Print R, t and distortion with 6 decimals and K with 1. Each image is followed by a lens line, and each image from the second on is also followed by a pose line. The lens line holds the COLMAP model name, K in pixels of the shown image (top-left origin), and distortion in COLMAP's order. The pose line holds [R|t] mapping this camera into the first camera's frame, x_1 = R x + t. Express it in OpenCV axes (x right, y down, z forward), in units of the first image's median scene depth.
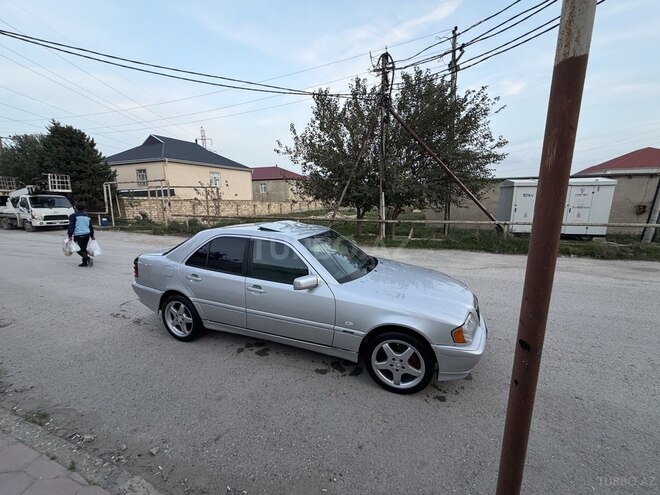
lens RADIAL K [[261.8, 0, 327.3], [0, 261.8, 248.0], [0, 0, 1]] dist [-0.000842, 0.000029]
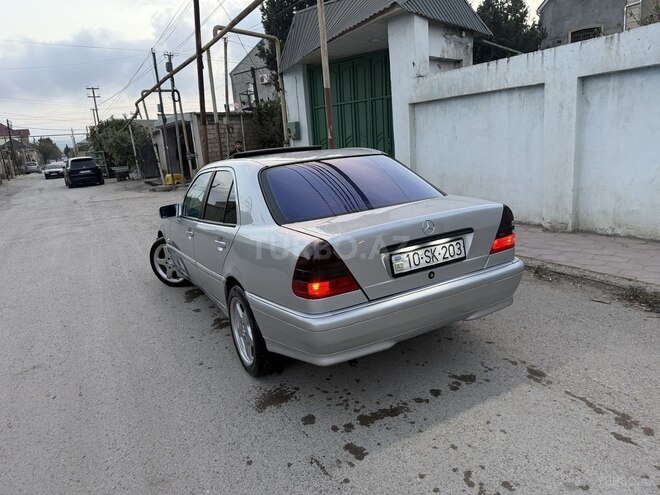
lens RADIAL K [[463.4, 0, 330.0], [0, 463.4, 247.5], [0, 0, 1]] dist [0.050189, -0.071687]
pose [[-0.757895, -0.072739, 0.648309, -0.339539], [0.208088, 0.914901, 0.345912, -0.078714], [-0.618300, 0.397070, -0.678262, 0.583378]]
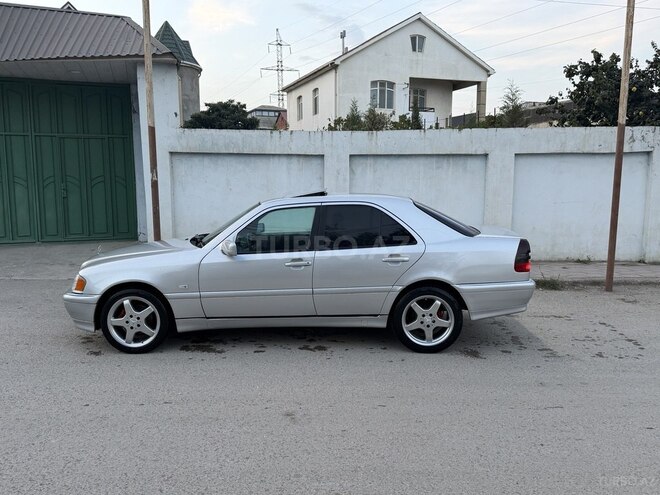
lens RADIAL K [[554.4, 0, 327.5], [0, 554.4, 245.4], [0, 0, 1]] dist [0.126594, -0.214949]
pose [[-0.941965, 0.053491, -0.331423, 0.111998], [-0.050701, 0.953234, 0.297952, -0.137605], [0.331861, 0.297464, -0.895200, 0.812227]]
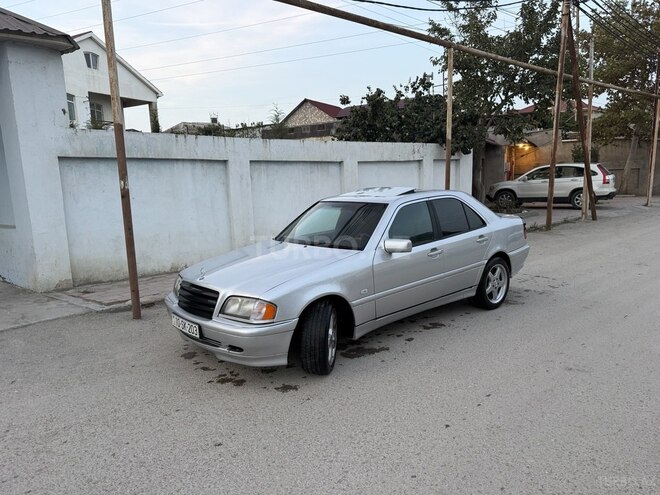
lens RADIAL K [[458.8, 0, 327.1], [0, 458.8, 250.3], [0, 0, 1]] dist [0.103265, -0.167100]
pose [[-0.484696, 0.158338, -0.860232, 0.397554], [-0.125733, 0.960652, 0.247666, -0.080042], [0.865599, 0.228203, -0.445715, 0.500364]]
